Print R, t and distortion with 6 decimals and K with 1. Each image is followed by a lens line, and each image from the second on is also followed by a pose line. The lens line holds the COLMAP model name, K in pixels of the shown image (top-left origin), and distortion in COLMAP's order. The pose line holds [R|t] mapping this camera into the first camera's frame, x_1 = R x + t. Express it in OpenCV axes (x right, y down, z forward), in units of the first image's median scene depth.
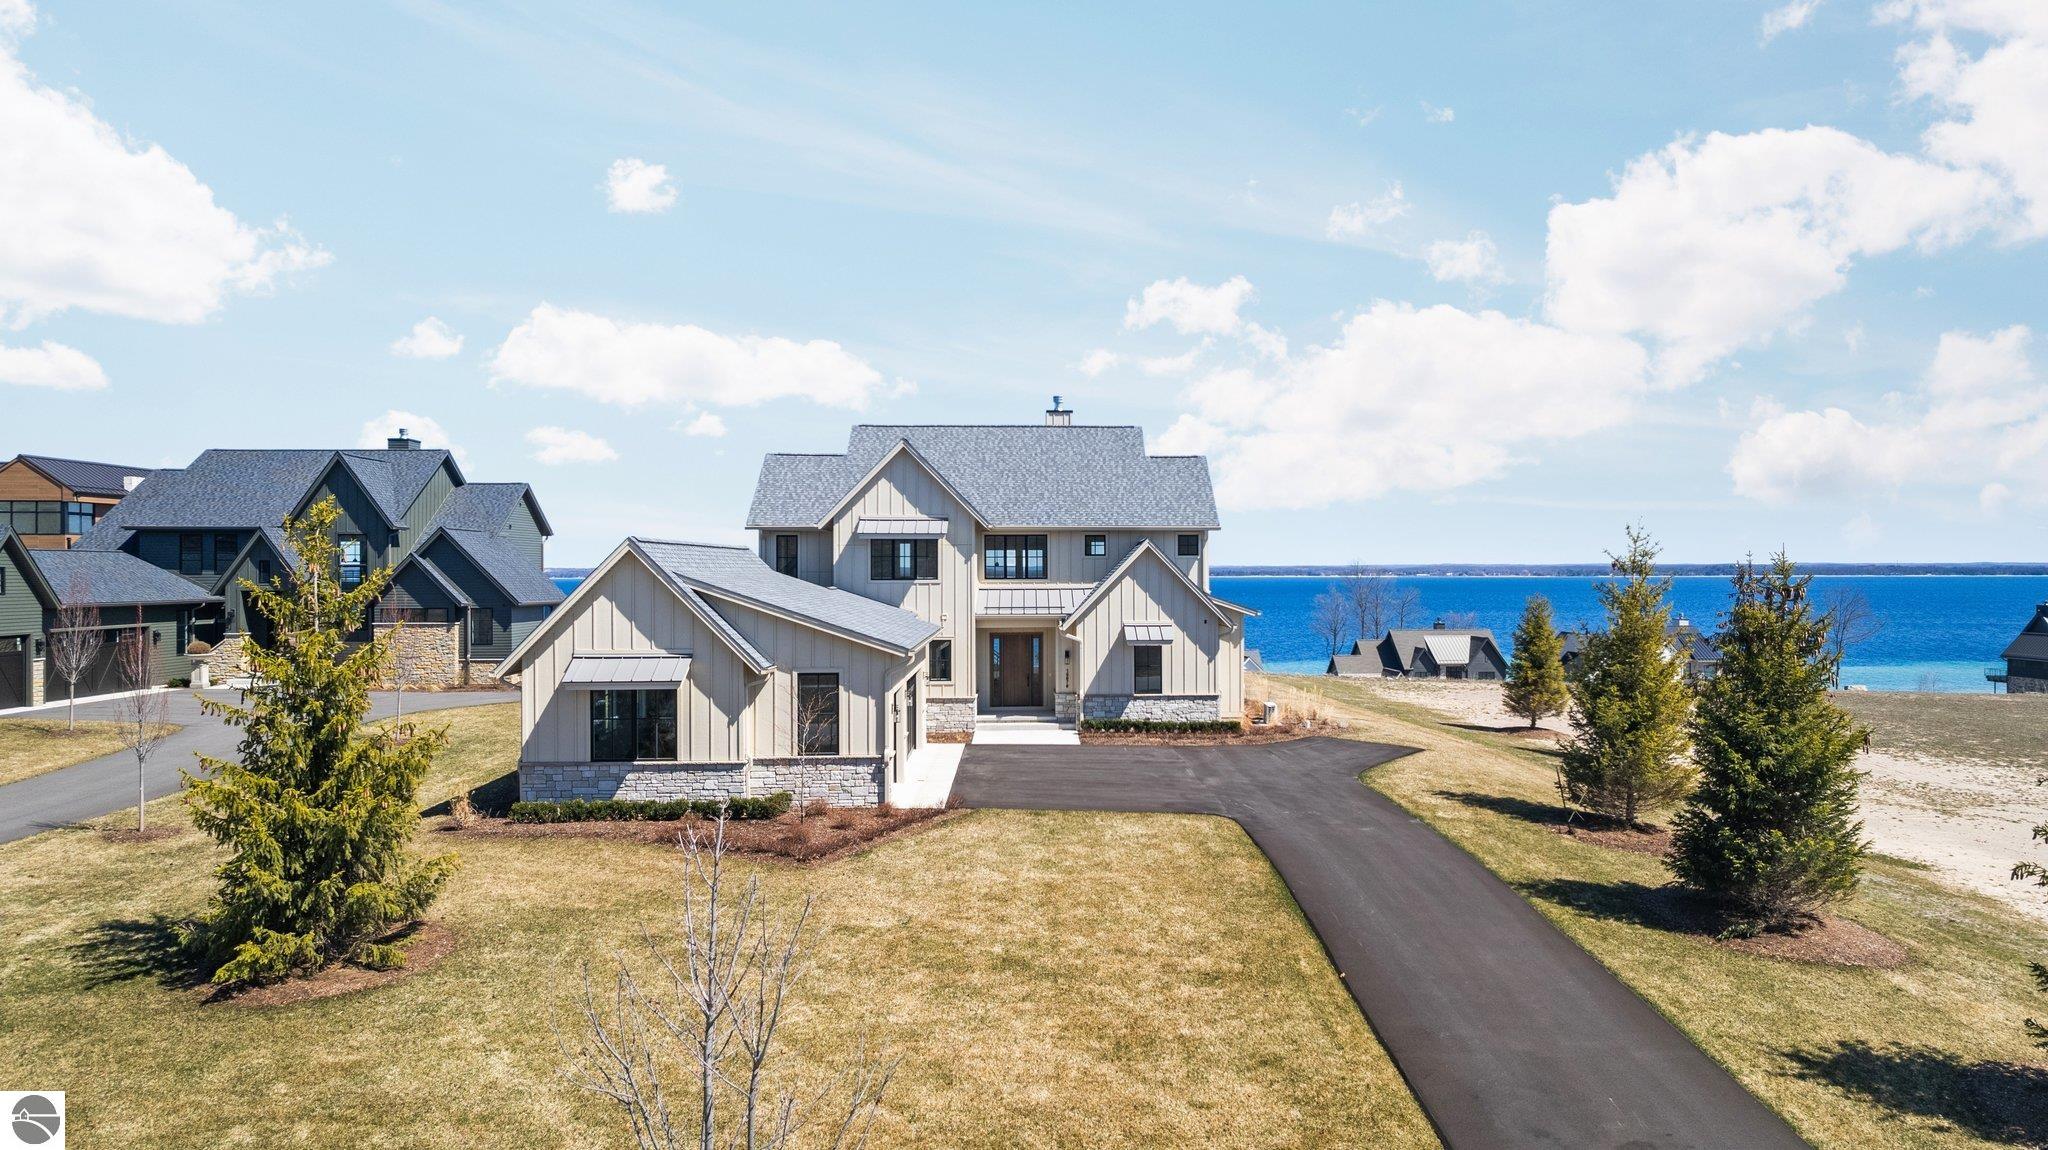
lens RADIAL K [[1366.9, 0, 1139.7], [0, 1366.9, 573.5], [0, 0, 1]] dist [-0.068824, 0.045823]
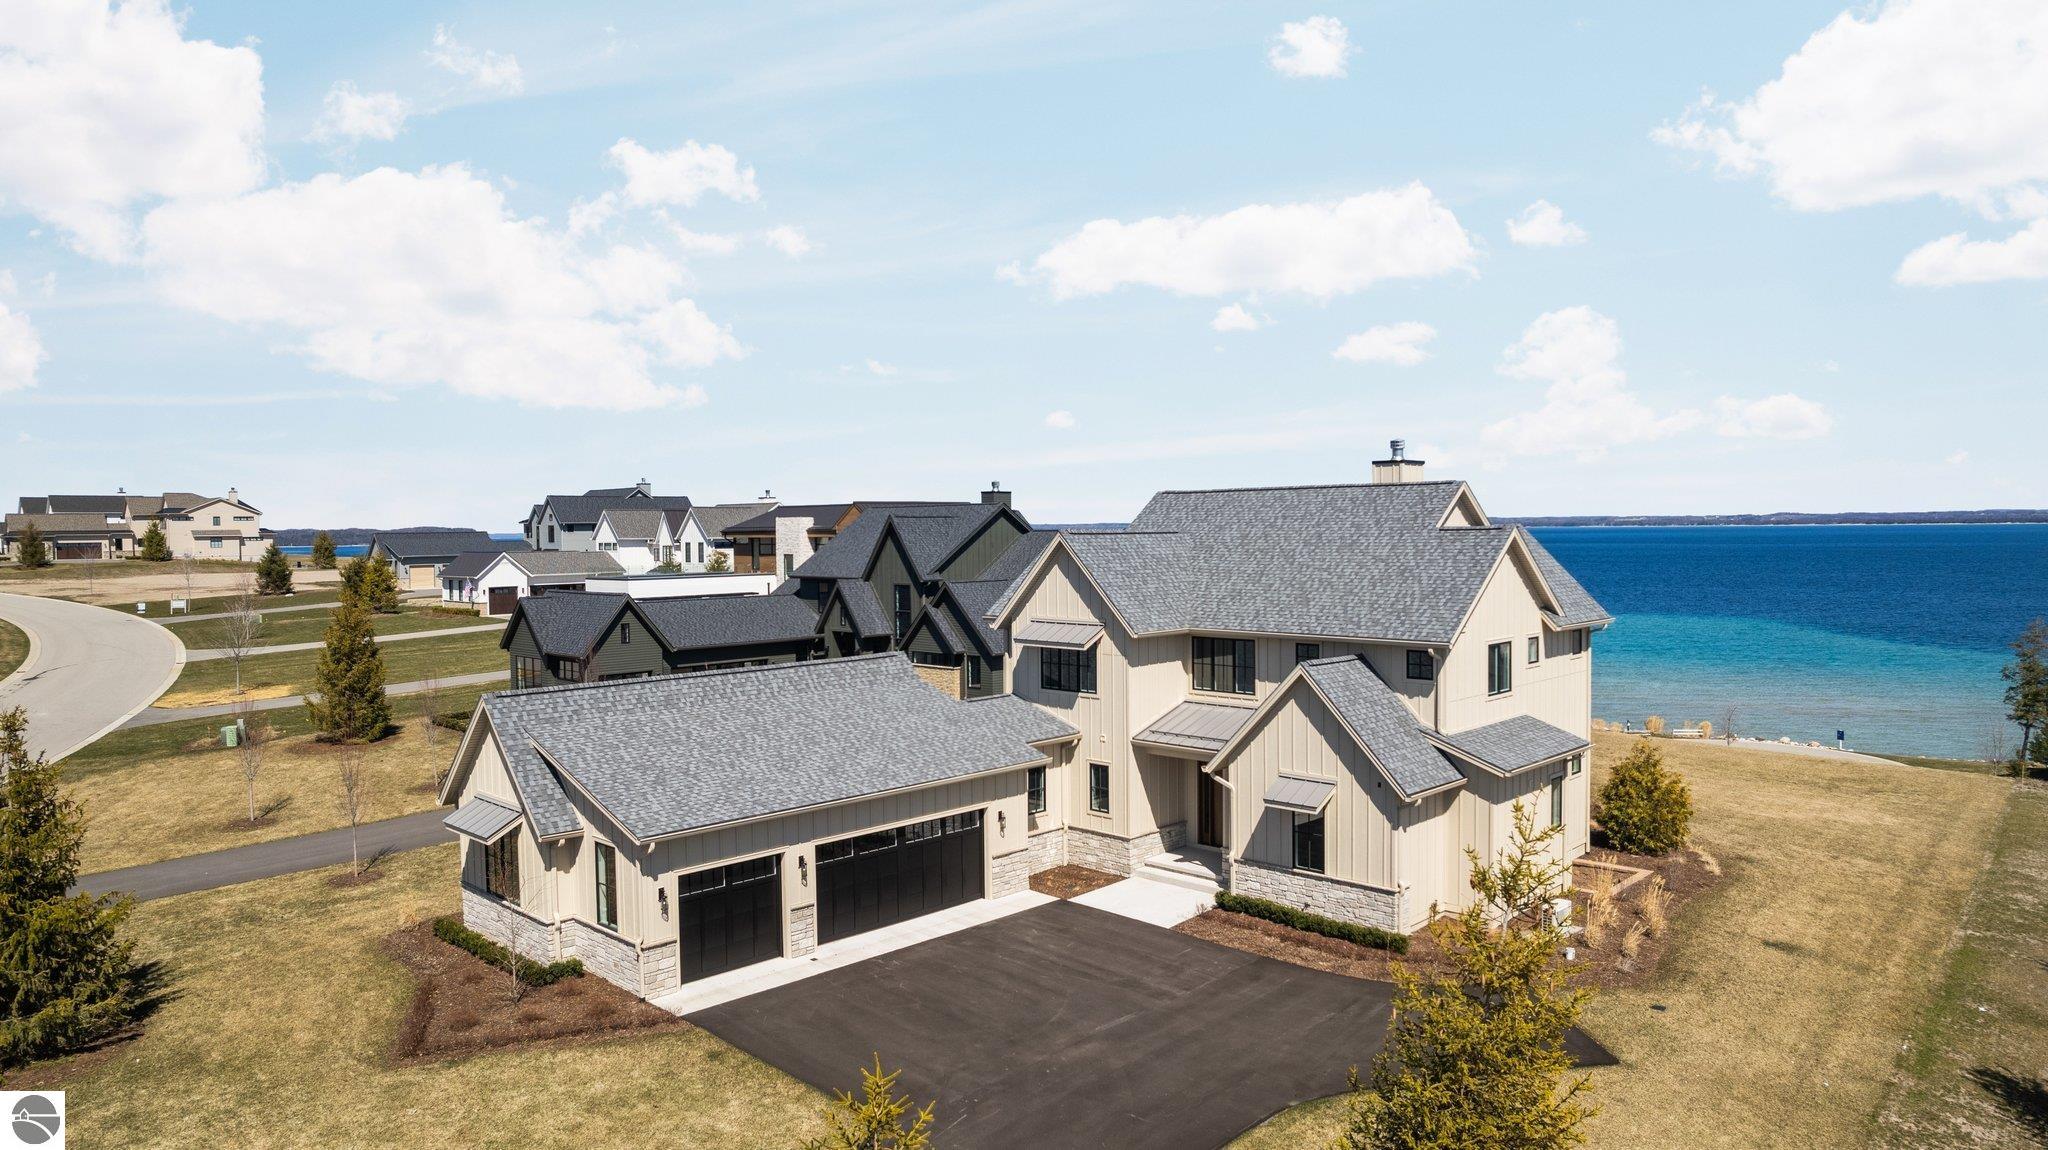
lens RADIAL K [[1305.4, 0, 1024.0], [0, 1305.4, 575.0], [0, 0, 1]] dist [-0.028670, -0.001040]
pose [[0.650664, 0.021957, -0.759048, 0.445305], [0.010776, 0.999214, 0.038142, -0.102760], [0.759289, -0.032997, 0.649916, 0.432645]]
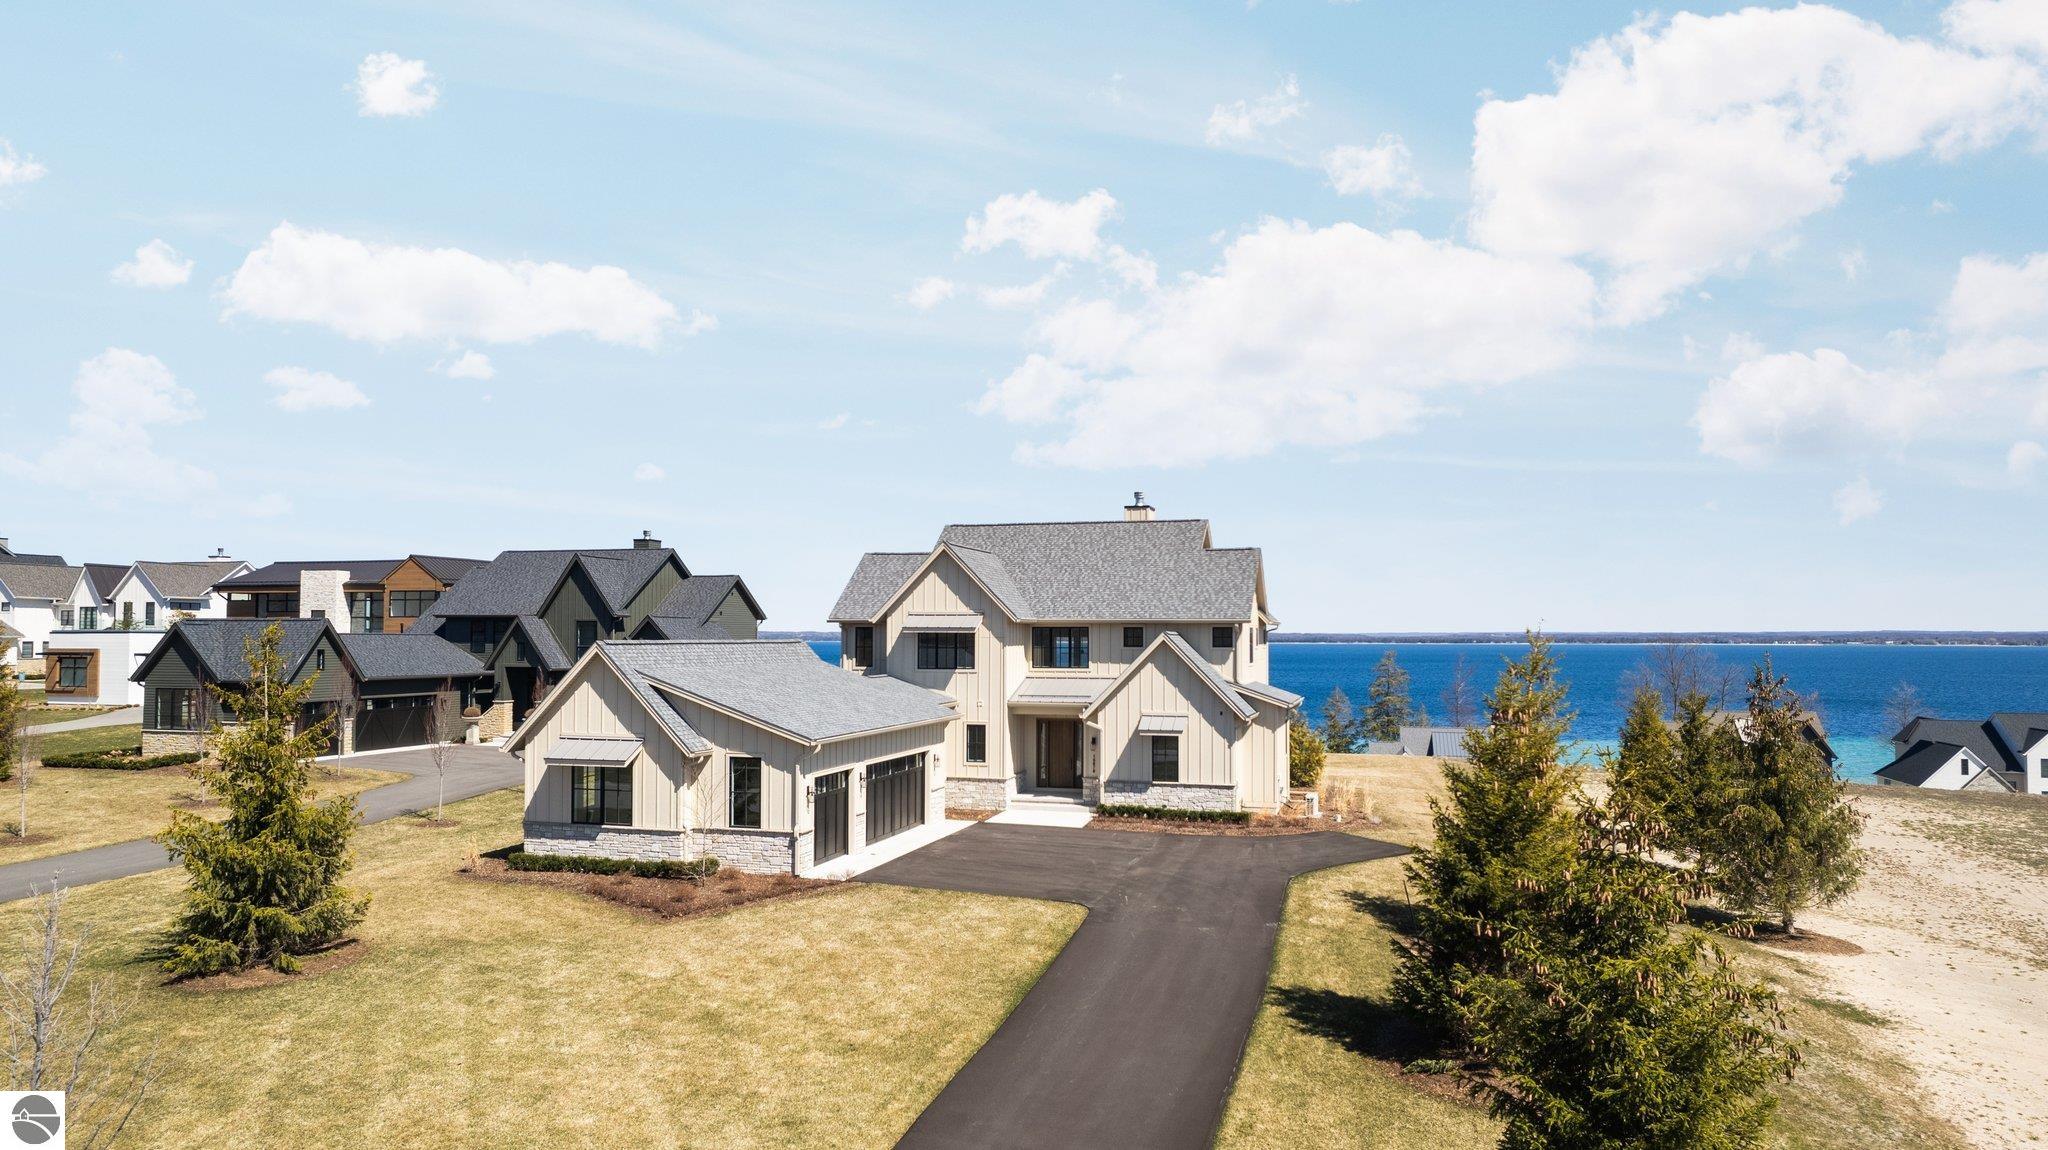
lens RADIAL K [[1355.9, 0, 1024.0], [0, 1355.9, 575.0], [0, 0, 1]] dist [-0.082602, 0.084559]
pose [[0.936868, -0.011518, -0.349495, 0.269666], [-0.004981, 0.998916, -0.046275, -0.021004], [0.349649, 0.045094, 0.935795, -0.006009]]
